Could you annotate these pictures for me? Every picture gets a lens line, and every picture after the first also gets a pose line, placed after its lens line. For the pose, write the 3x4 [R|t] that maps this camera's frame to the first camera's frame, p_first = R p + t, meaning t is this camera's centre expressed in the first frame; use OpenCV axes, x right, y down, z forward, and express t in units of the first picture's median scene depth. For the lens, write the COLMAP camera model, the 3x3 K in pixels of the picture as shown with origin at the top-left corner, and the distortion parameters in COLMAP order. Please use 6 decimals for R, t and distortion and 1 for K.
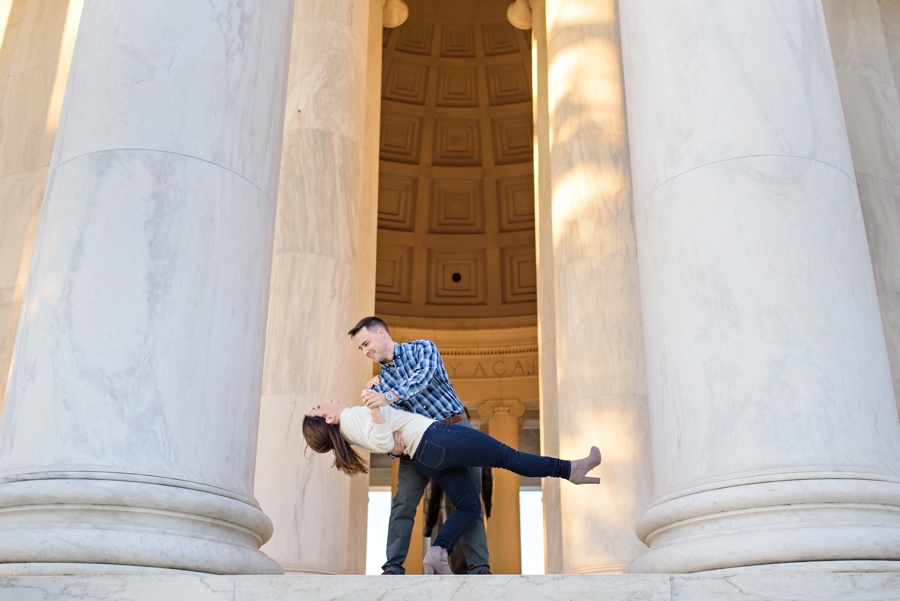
lens RADIAL K [[997.2, 0, 497.3], [0, 997.2, 303.6], [0, 0, 1]] dist [-0.067844, 0.000000]
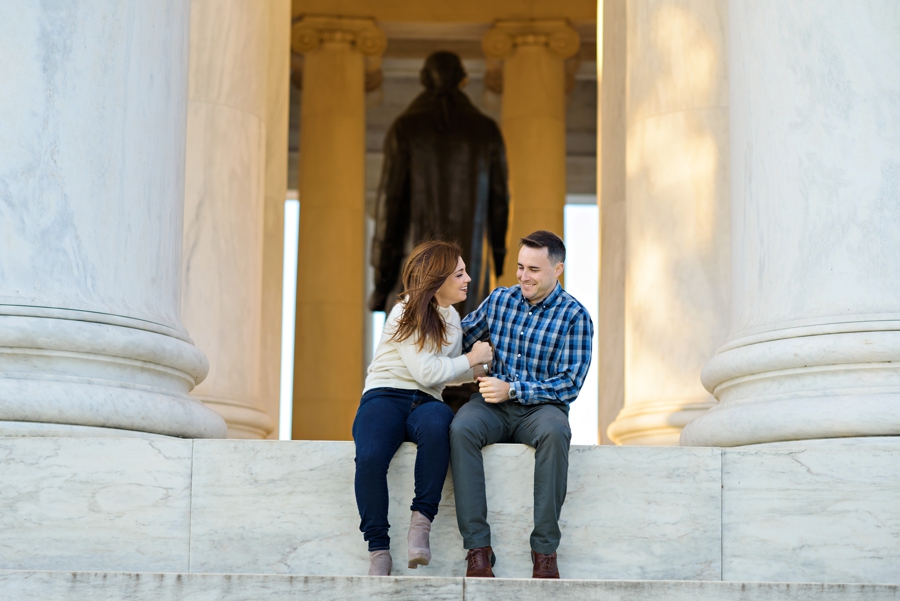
lens RADIAL K [[2123.3, 0, 444.8], [0, 2123.3, 300.6], [0, 0, 1]] dist [-0.090872, 0.000000]
pose [[0.999219, 0.019989, -0.034075, 0.002733], [-0.011722, 0.973712, 0.227479, -0.192034], [0.037727, -0.226902, 0.973187, -0.545047]]
